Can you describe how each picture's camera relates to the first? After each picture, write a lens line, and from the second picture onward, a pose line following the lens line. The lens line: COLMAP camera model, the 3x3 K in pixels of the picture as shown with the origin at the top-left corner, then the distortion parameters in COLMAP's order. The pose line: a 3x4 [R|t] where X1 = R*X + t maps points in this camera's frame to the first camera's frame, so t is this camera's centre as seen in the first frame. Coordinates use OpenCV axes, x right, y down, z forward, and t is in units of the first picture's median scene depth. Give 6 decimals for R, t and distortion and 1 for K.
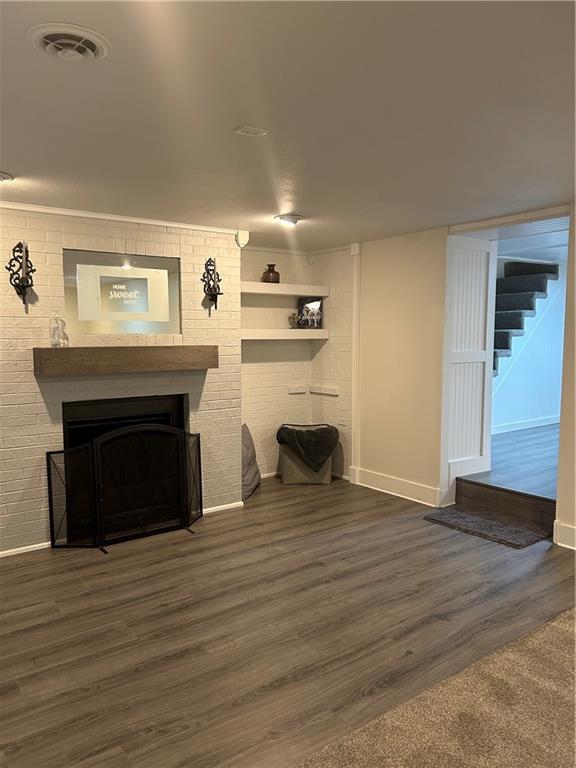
lens RADIAL K [[582.6, 0, 284.4], [0, 582.6, 386.5], [0, 0, 1]] dist [0.062012, -0.053829]
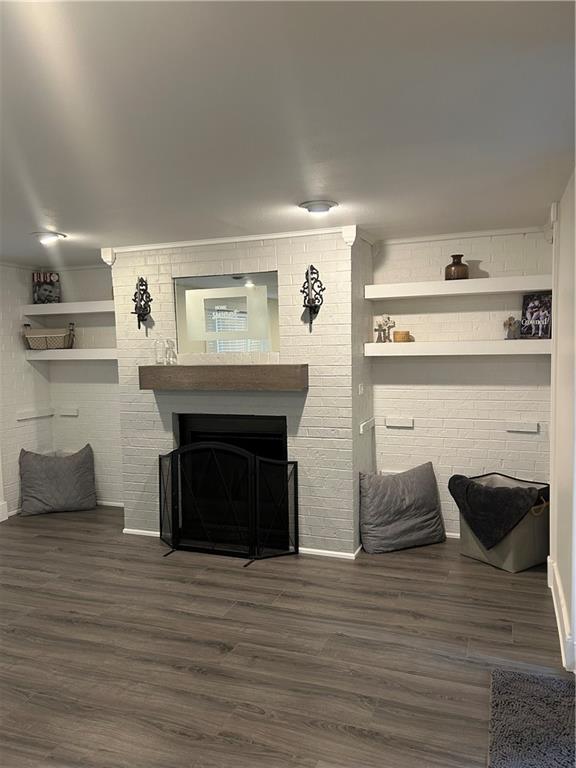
lens RADIAL K [[582.6, 0, 285.6], [0, 582.6, 384.3], [0, 0, 1]] dist [0.062012, -0.053829]
pose [[0.535844, 0.048989, -0.842894, 0.631933], [-0.056920, 0.998140, 0.021827, -0.060752], [0.842396, 0.036282, 0.537636, 0.528369]]
